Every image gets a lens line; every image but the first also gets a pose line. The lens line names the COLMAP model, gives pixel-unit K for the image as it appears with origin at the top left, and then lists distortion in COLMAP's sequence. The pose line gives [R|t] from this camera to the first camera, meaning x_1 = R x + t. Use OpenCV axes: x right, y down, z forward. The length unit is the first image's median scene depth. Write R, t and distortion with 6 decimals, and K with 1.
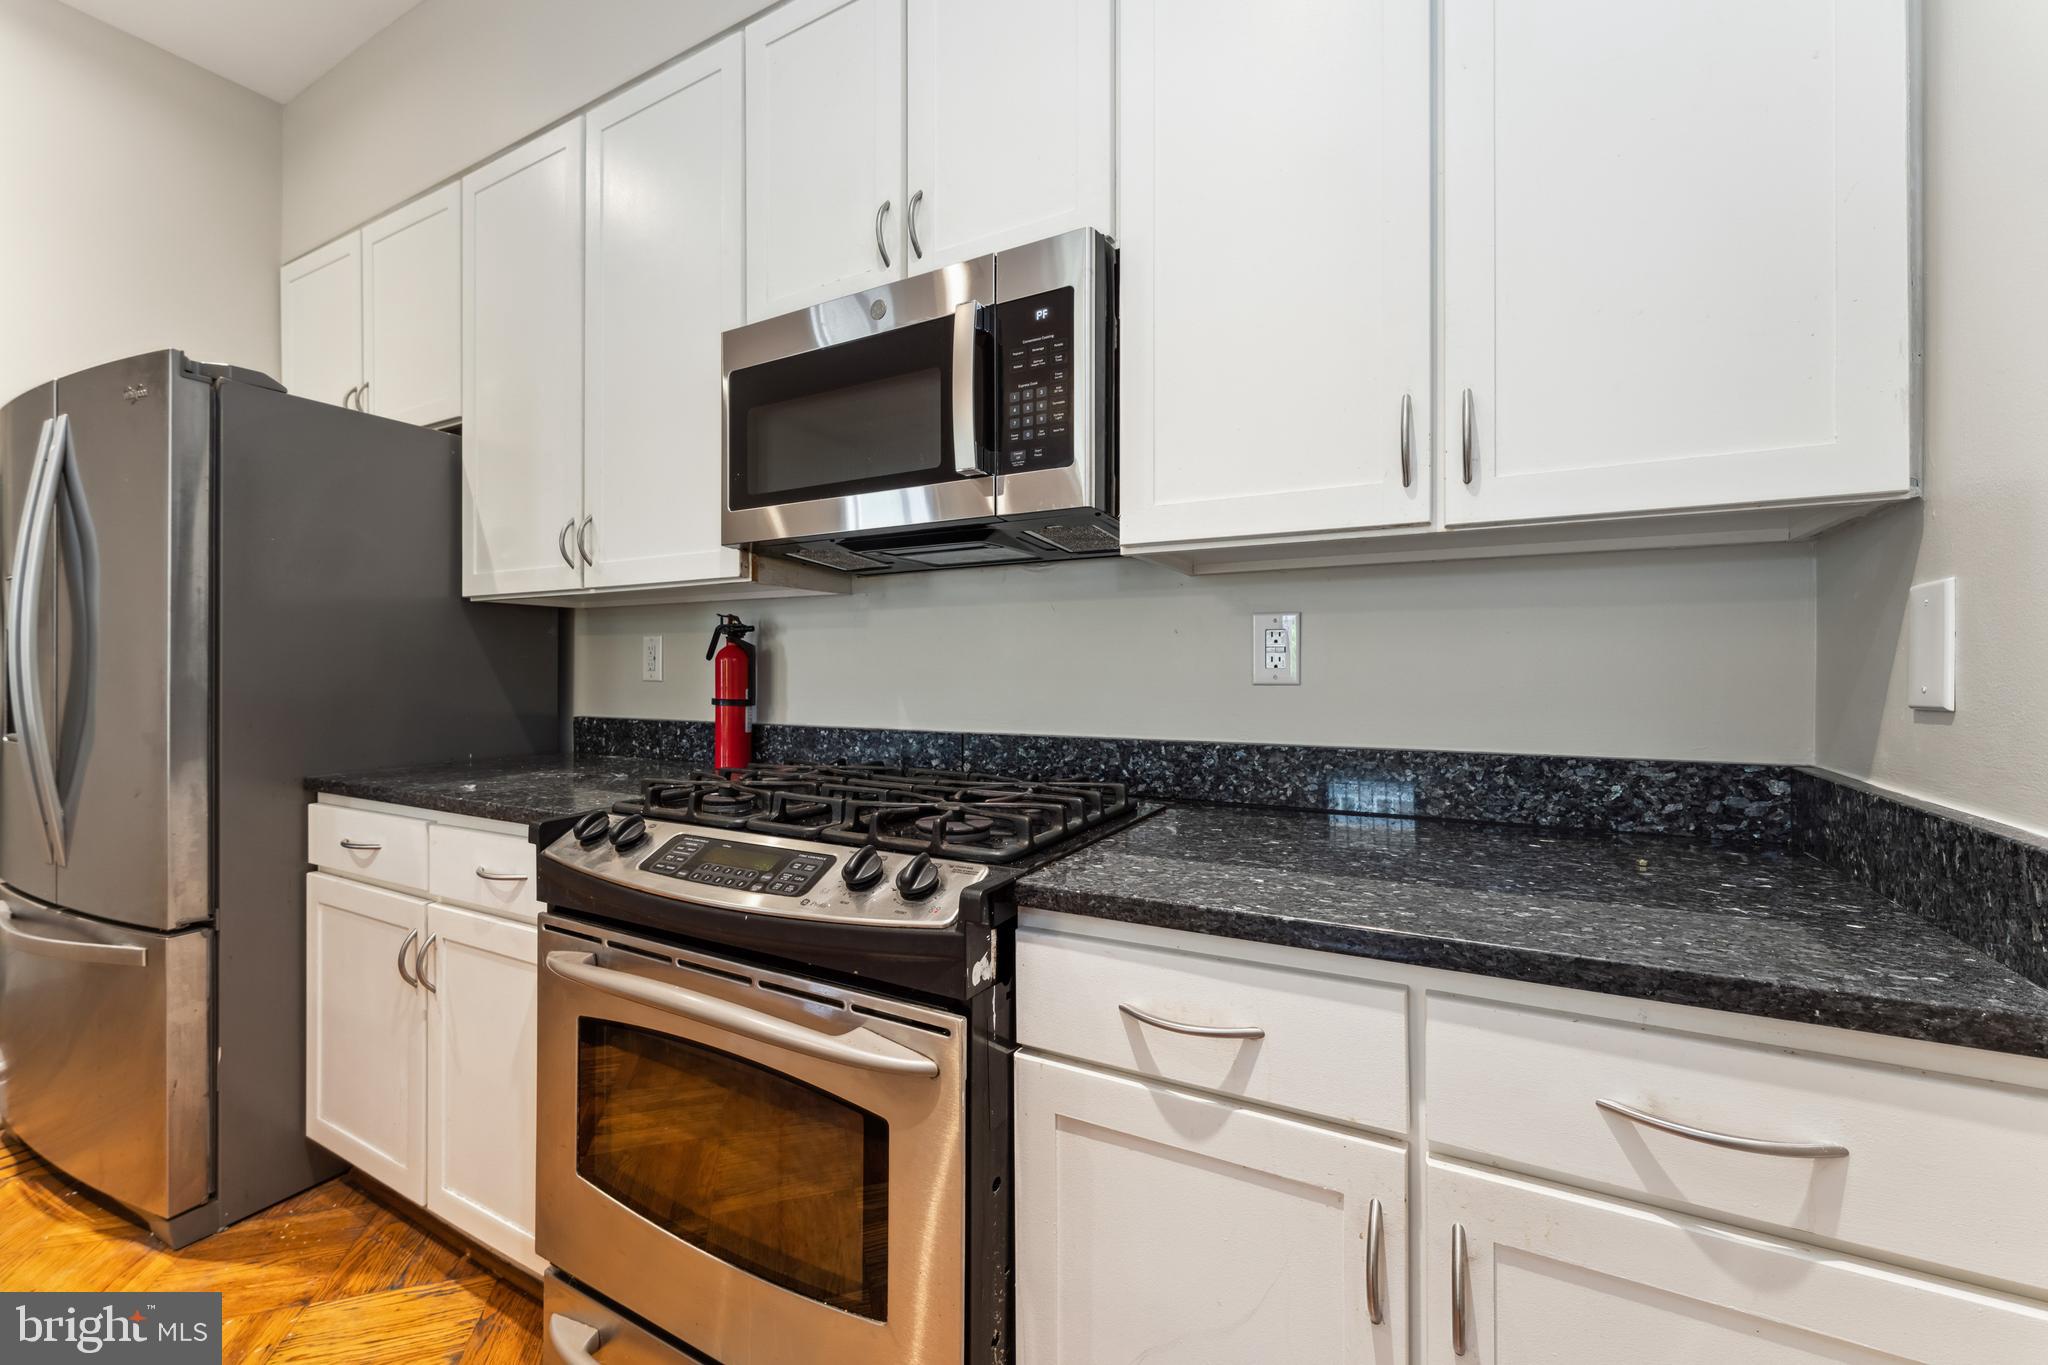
lens RADIAL K [[836.6, 0, 1023.9], [0, 836.6, 664.6], [0, 0, 1]] dist [0.000360, -0.000123]
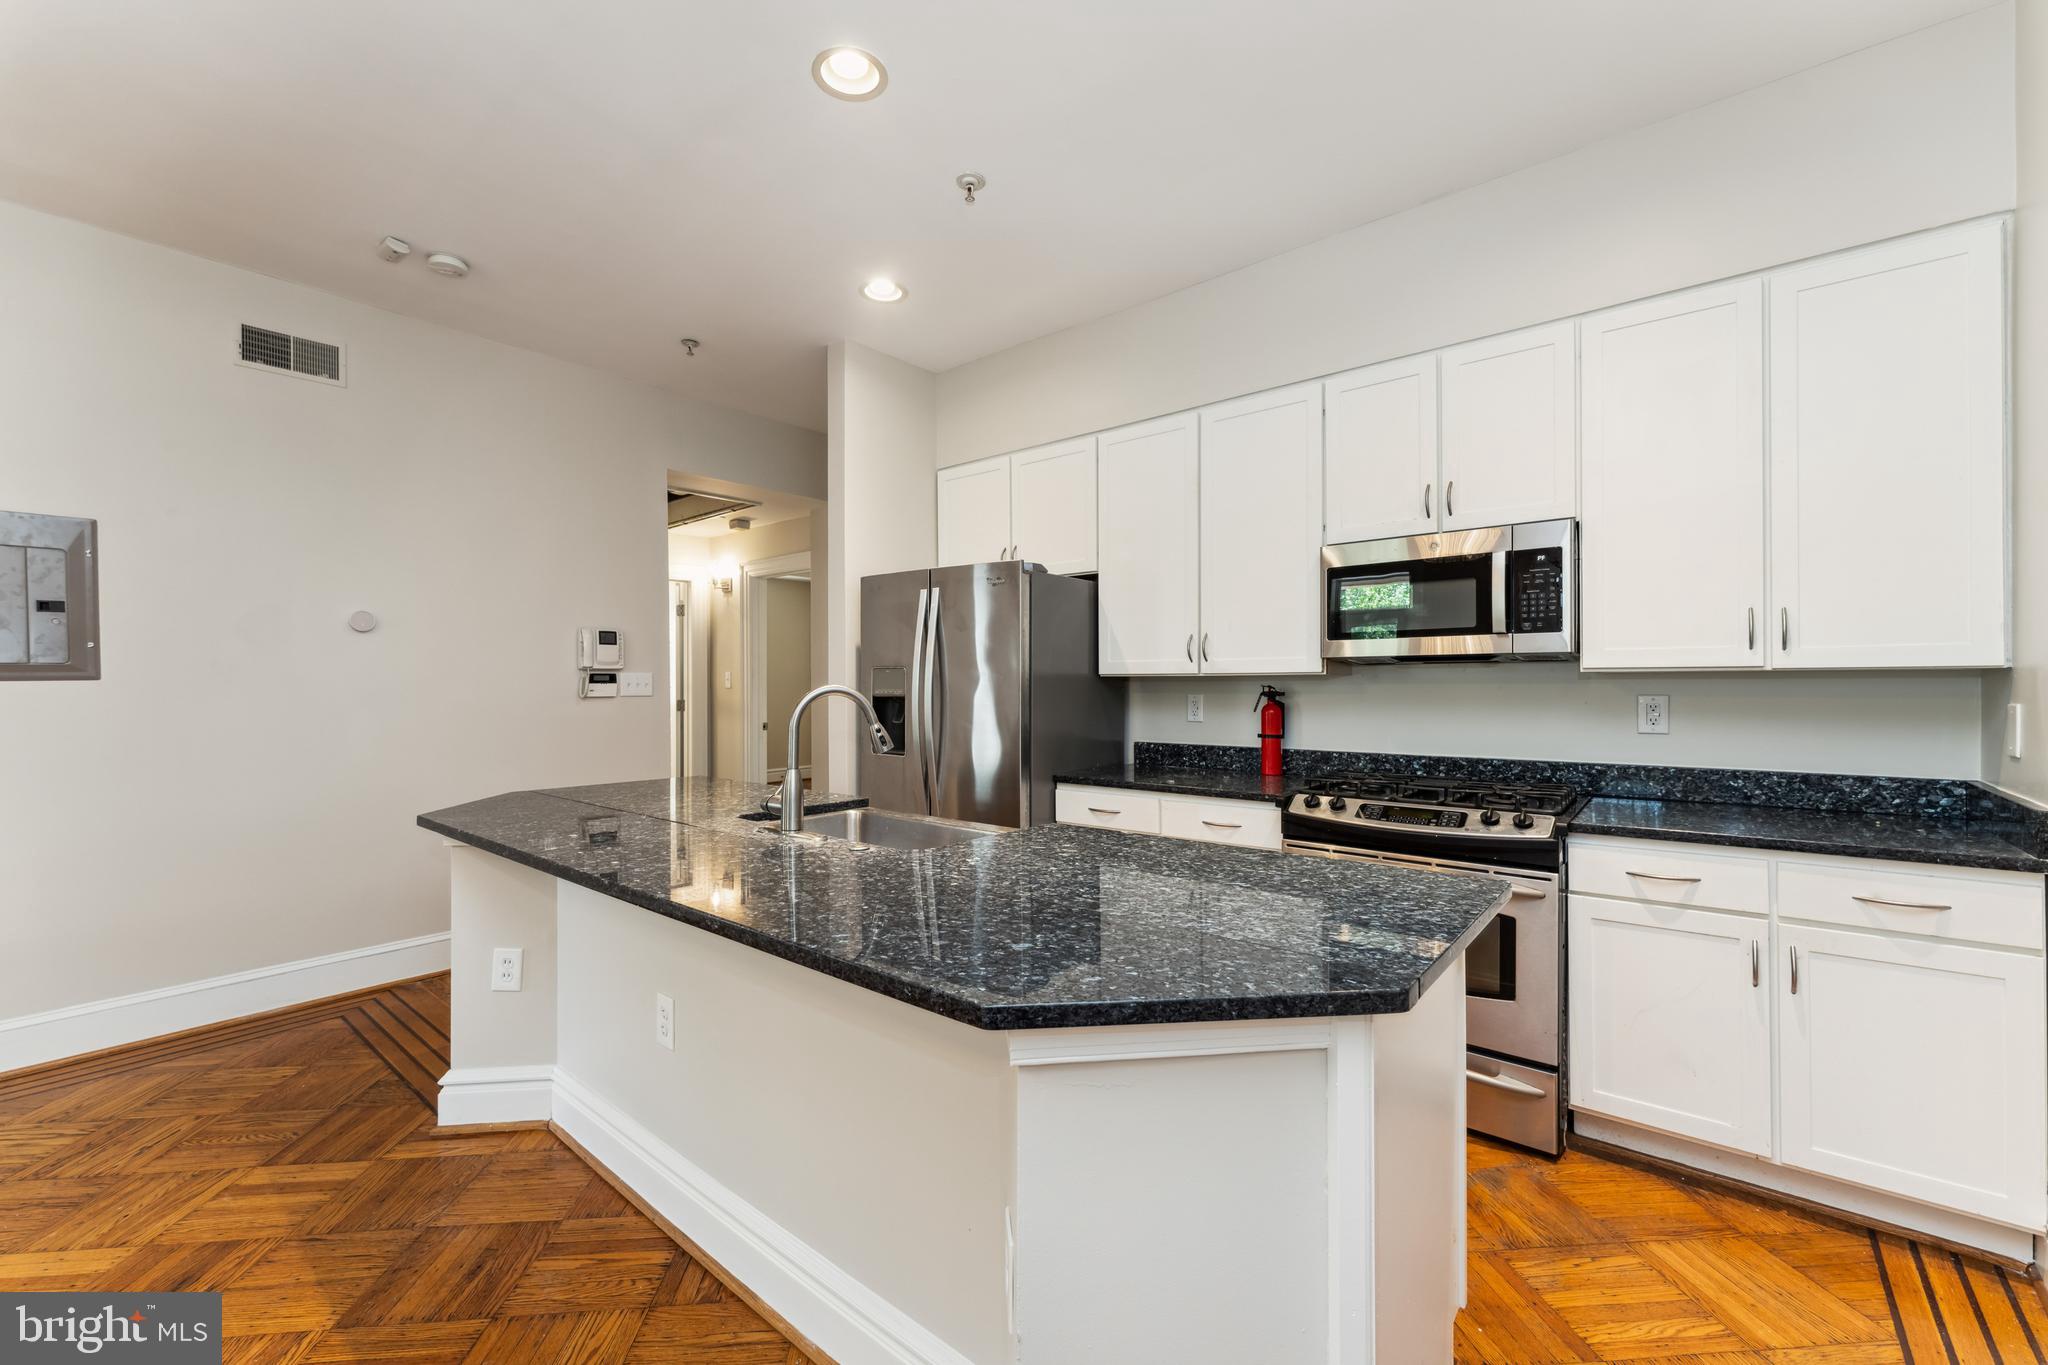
lens RADIAL K [[823.5, 0, 1024.0], [0, 823.5, 682.5], [0, 0, 1]] dist [-0.001538, -0.000011]
pose [[0.981319, -0.003855, -0.192348, -0.843406], [0.004494, 0.999986, 0.002885, -0.119352], [0.192334, -0.003696, 0.981323, -1.249169]]
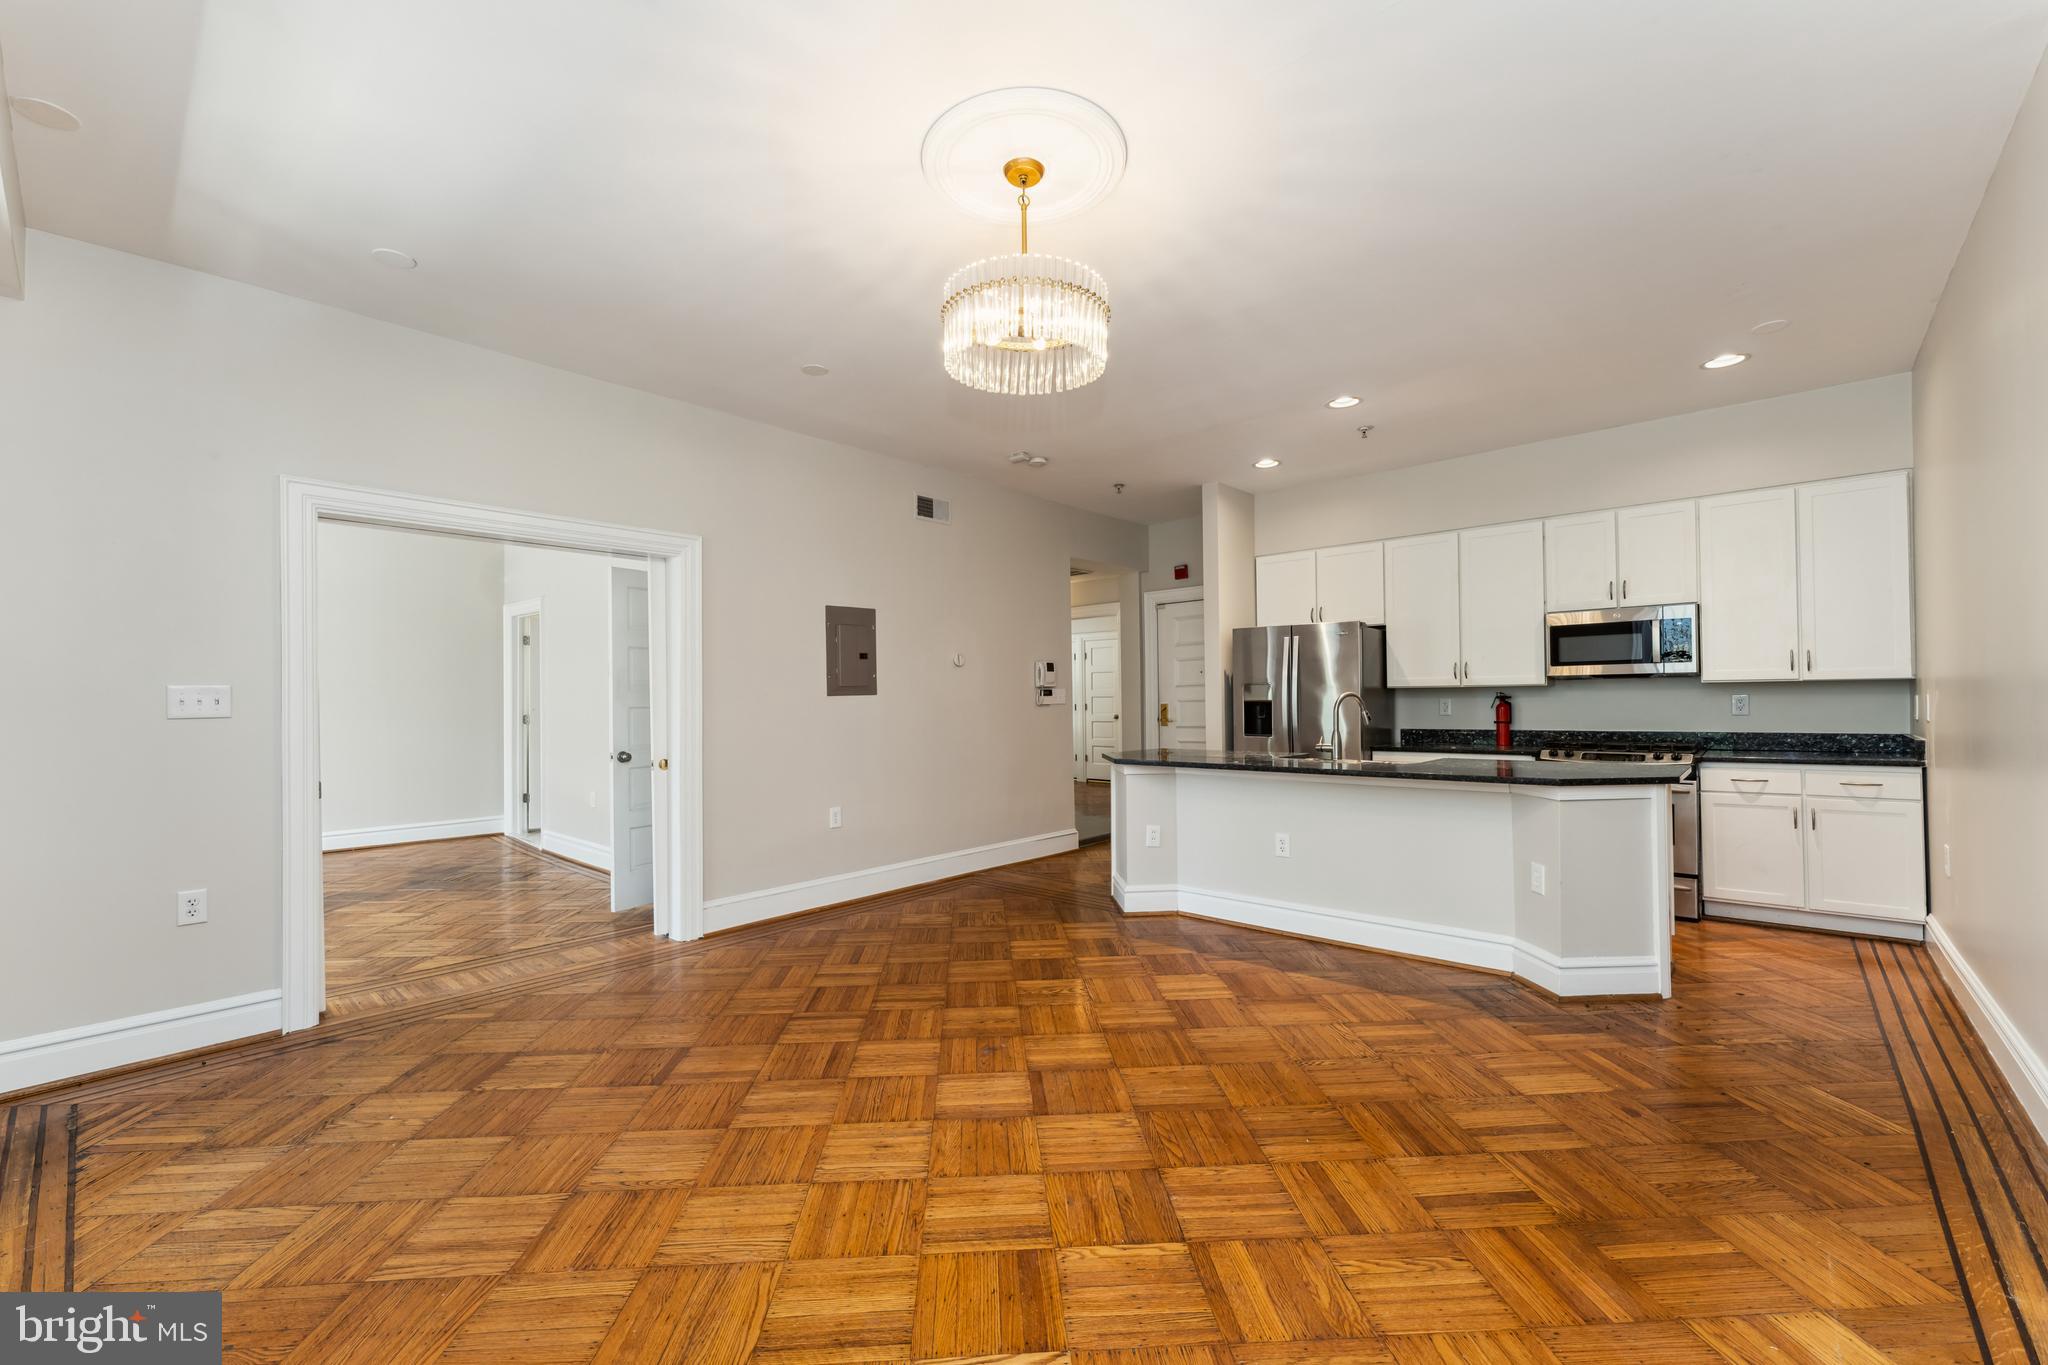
lens RADIAL K [[829.7, 0, 1022.5], [0, 829.7, 690.4], [0, 0, 1]] dist [-0.002055, -0.000445]
pose [[0.972371, -0.014905, -0.232965, -2.100105], [0.013662, 0.999883, -0.006950, -0.113019], [0.233041, 0.003576, 0.972460, -3.555653]]
